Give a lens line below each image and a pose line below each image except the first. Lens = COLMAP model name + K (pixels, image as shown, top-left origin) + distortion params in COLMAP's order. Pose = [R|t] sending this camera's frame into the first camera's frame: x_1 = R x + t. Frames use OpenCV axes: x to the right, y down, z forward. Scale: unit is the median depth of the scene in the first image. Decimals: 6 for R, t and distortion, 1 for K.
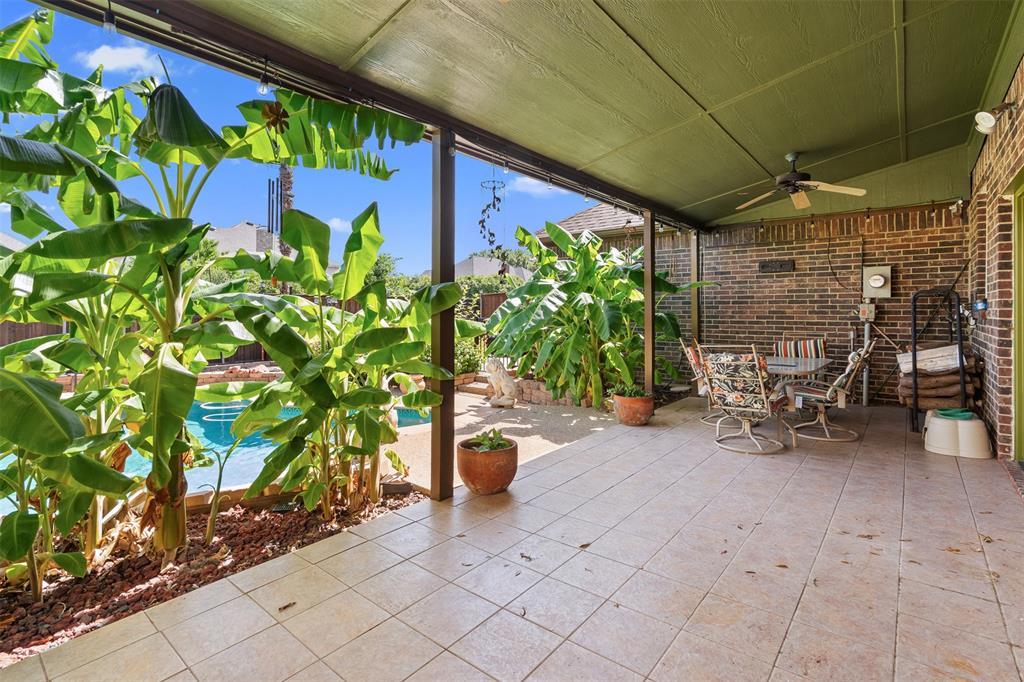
lens RADIAL K [[478.3, 0, 494.6], [0, 478.3, 311.1], [0, 0, 1]] dist [-0.009463, 0.001465]
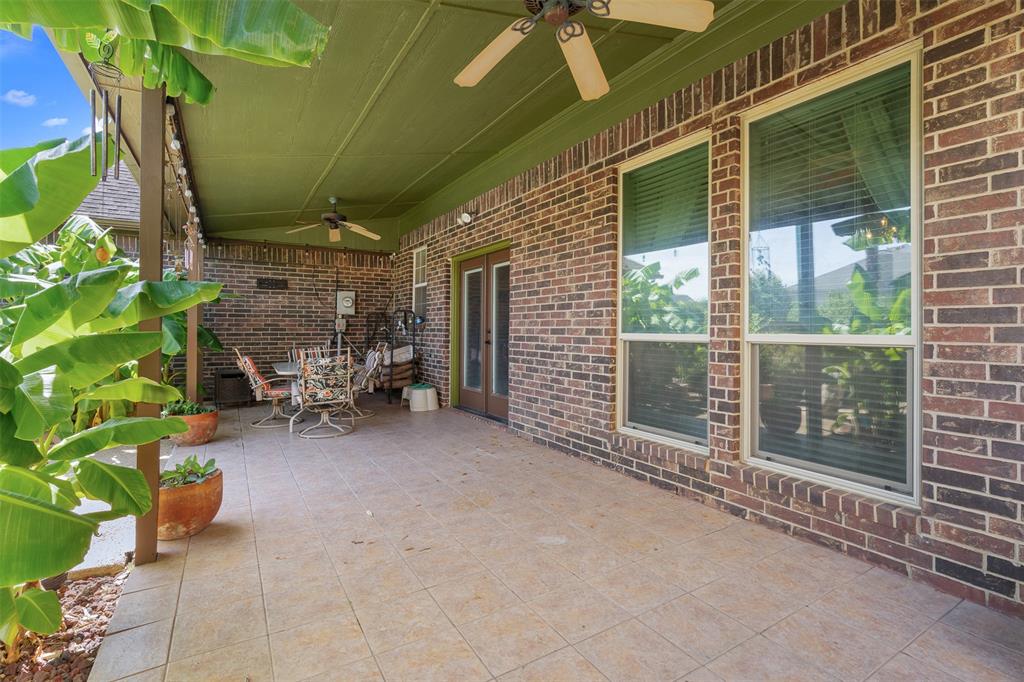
lens RADIAL K [[478.3, 0, 510.1], [0, 478.3, 332.7], [0, 0, 1]] dist [-0.009463, 0.001465]
pose [[0.338144, -0.006906, 0.941069, -0.304268], [-0.001934, 0.999966, 0.008034, 0.011551], [-0.941092, -0.004537, 0.338119, 0.100425]]
